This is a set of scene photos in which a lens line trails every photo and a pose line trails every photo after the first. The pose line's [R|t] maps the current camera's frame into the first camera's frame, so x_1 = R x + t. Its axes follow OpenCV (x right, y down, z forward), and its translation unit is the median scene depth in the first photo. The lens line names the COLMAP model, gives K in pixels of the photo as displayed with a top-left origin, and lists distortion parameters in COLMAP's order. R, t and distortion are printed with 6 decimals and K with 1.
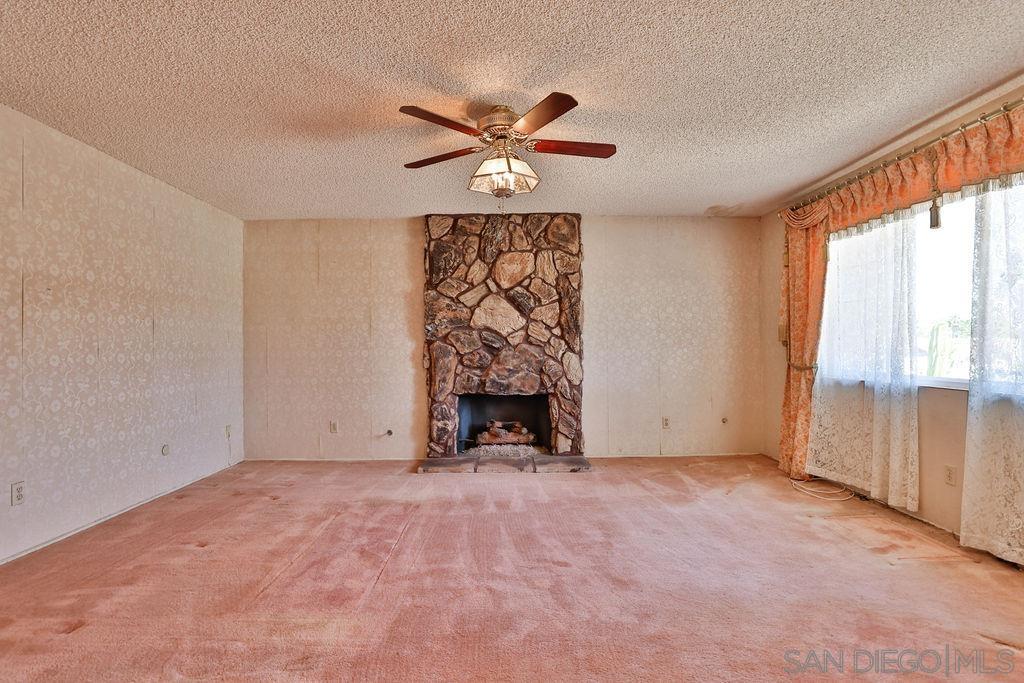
lens RADIAL K [[506.0, 0, 505.7], [0, 506.0, 344.1], [0, 0, 1]] dist [-0.049012, 0.015384]
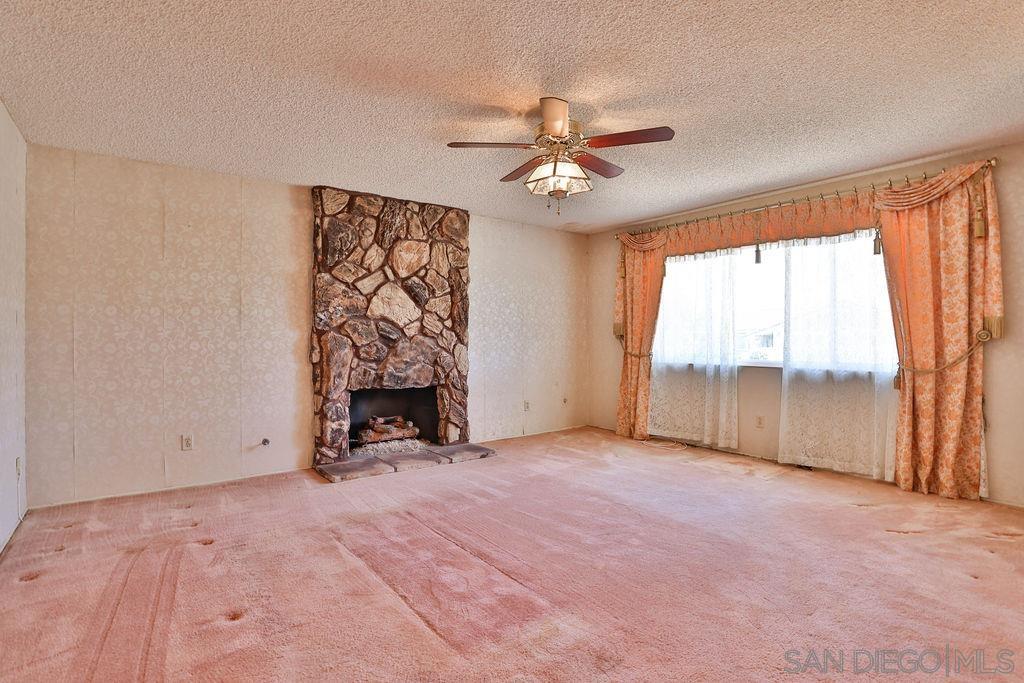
lens RADIAL K [[499.6, 0, 512.0], [0, 499.6, 341.5], [0, 0, 1]] dist [-0.048880, 0.013474]
pose [[0.804939, 0.001750, 0.593354, -0.393582], [-0.007743, 0.999941, 0.007555, 0.002611], [-0.593307, -0.010676, 0.804906, 0.116318]]
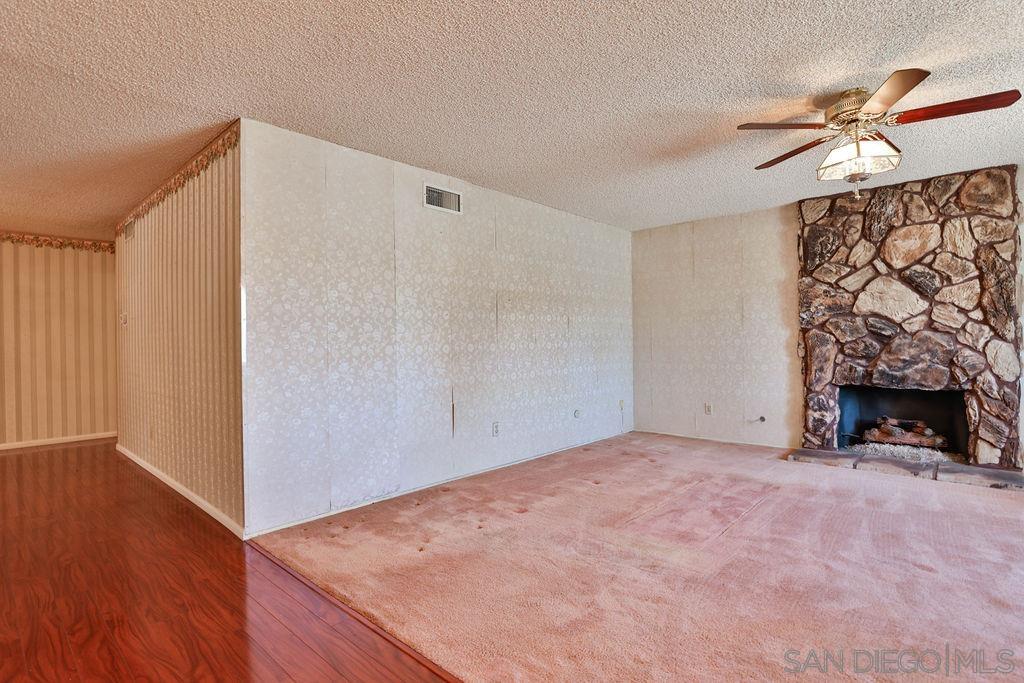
lens RADIAL K [[499.6, 0, 512.0], [0, 499.6, 341.5], [0, 0, 1]] dist [-0.048880, 0.013474]
pose [[0.734663, -0.000671, -0.678431, 0.079264], [0.011952, 0.999857, 0.011955, -0.000469], [0.678326, -0.016892, 0.734566, -0.085507]]
